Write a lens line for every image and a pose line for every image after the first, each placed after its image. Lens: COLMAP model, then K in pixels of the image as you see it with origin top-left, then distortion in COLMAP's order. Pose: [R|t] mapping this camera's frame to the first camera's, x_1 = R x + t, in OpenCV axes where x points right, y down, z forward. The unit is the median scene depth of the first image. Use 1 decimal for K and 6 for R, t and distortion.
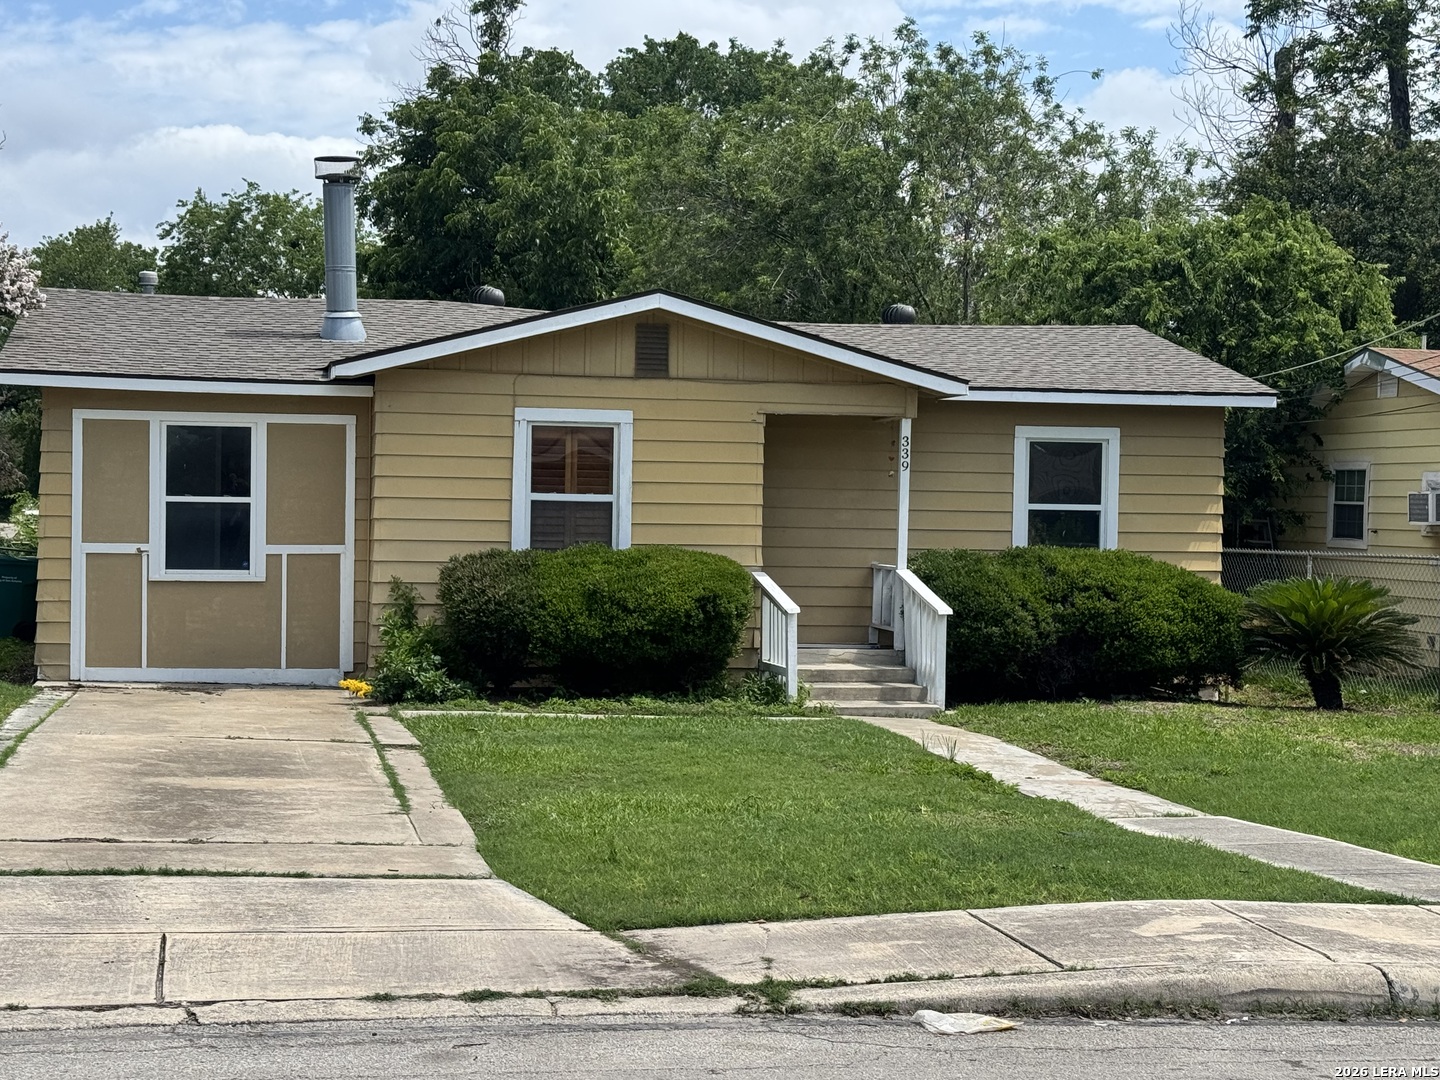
lens RADIAL K [[2457.5, 0, 726.7], [0, 2457.5, 550.7], [0, 0, 1]] dist [0.151749, 0.000000]
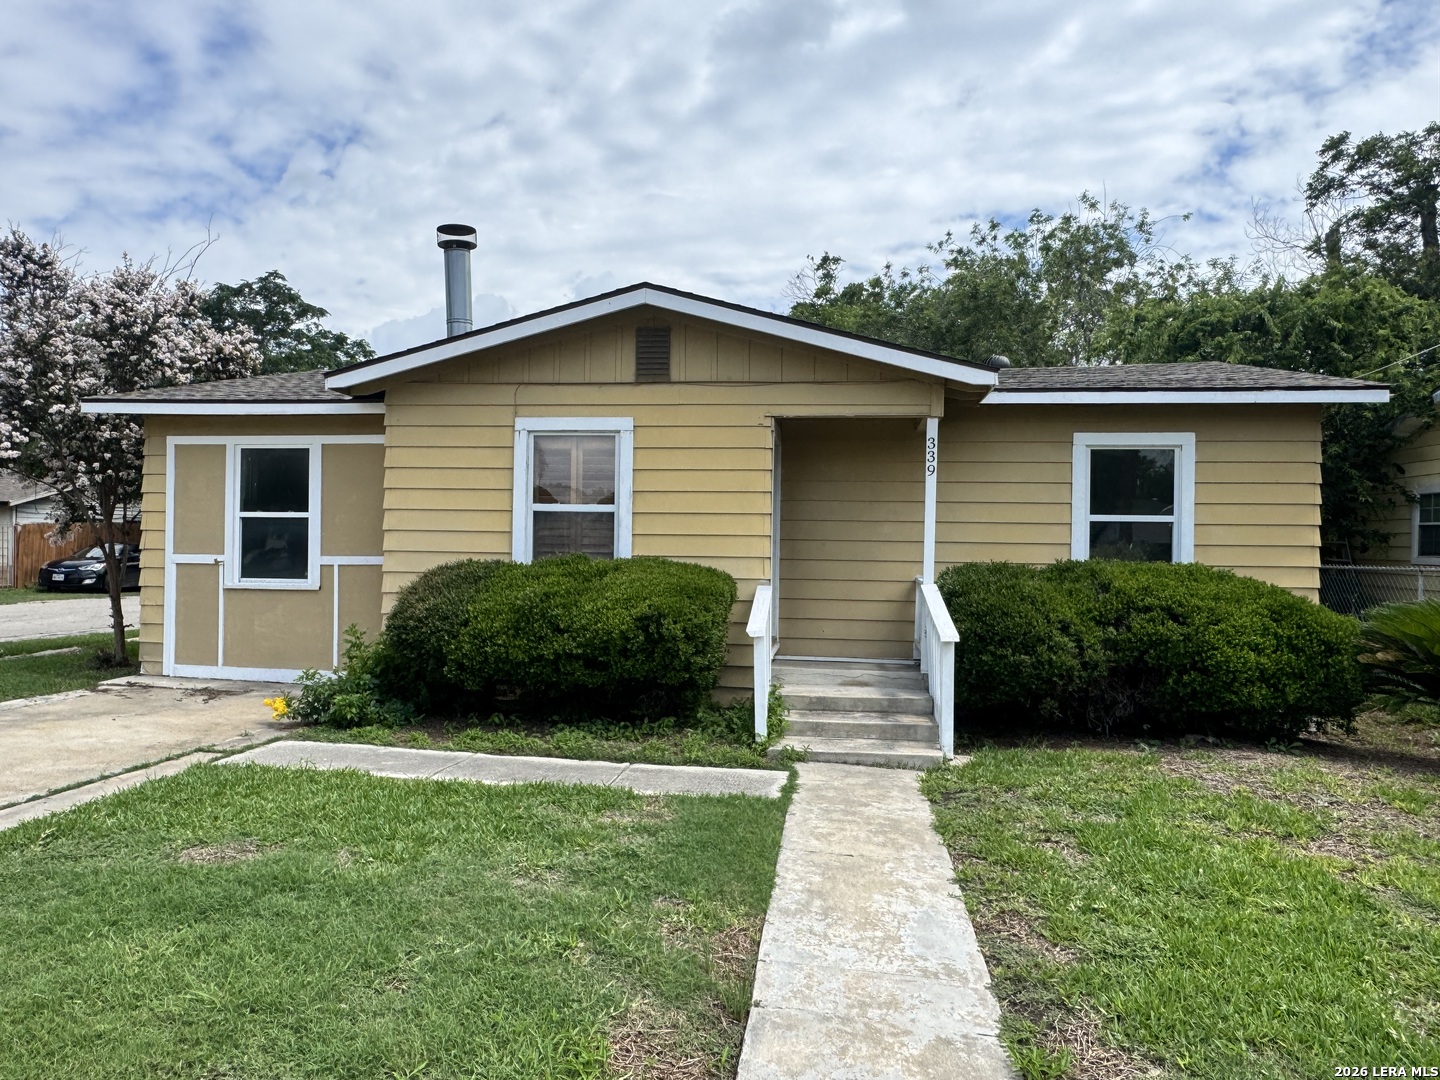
lens RADIAL K [[973.8, 0, 714.8], [0, 973.8, 537.0], [0, 0, 1]] dist [-0.008583, -0.000428]
pose [[0.946989, -0.005948, -0.321212, 0.113745], [-0.004472, 0.999488, -0.031692, 0.002029], [0.321236, 0.031449, 0.946477, 0.643964]]
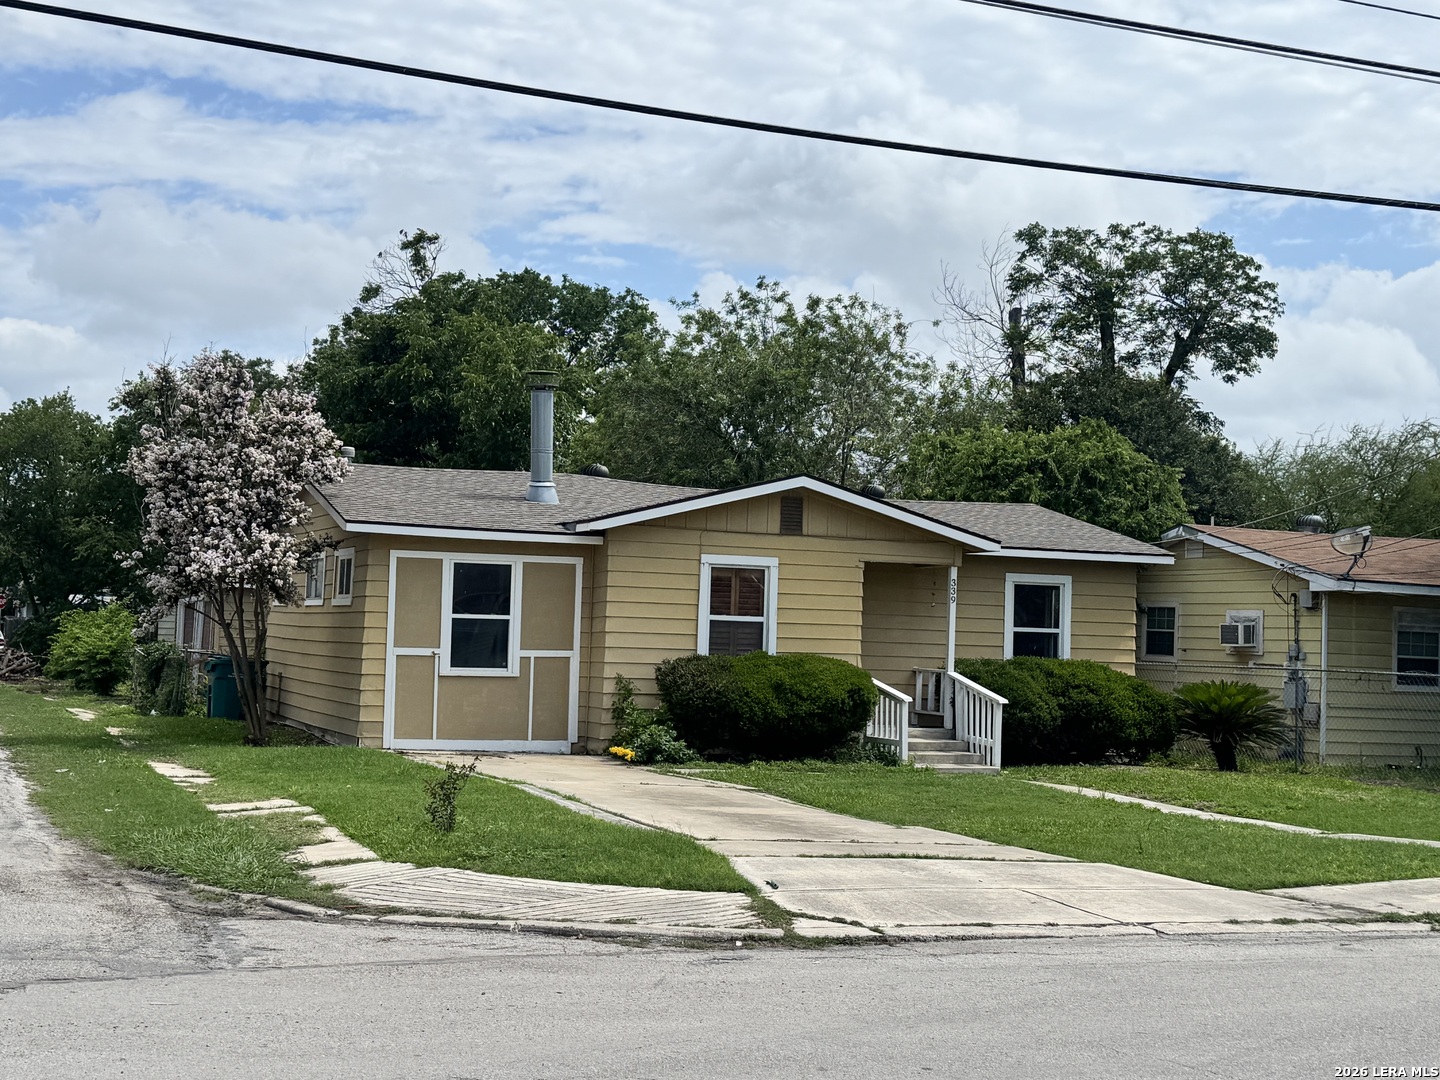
lens RADIAL K [[1953.9, 0, 715.4], [0, 1953.9, 535.8], [0, 0, 1]] dist [0.112635, 0.000000]
pose [[0.981656, 0.021768, 0.189412, -0.284686], [-0.009351, 0.997762, -0.066204, 0.005282], [-0.190429, 0.063218, 0.979663, -0.095476]]
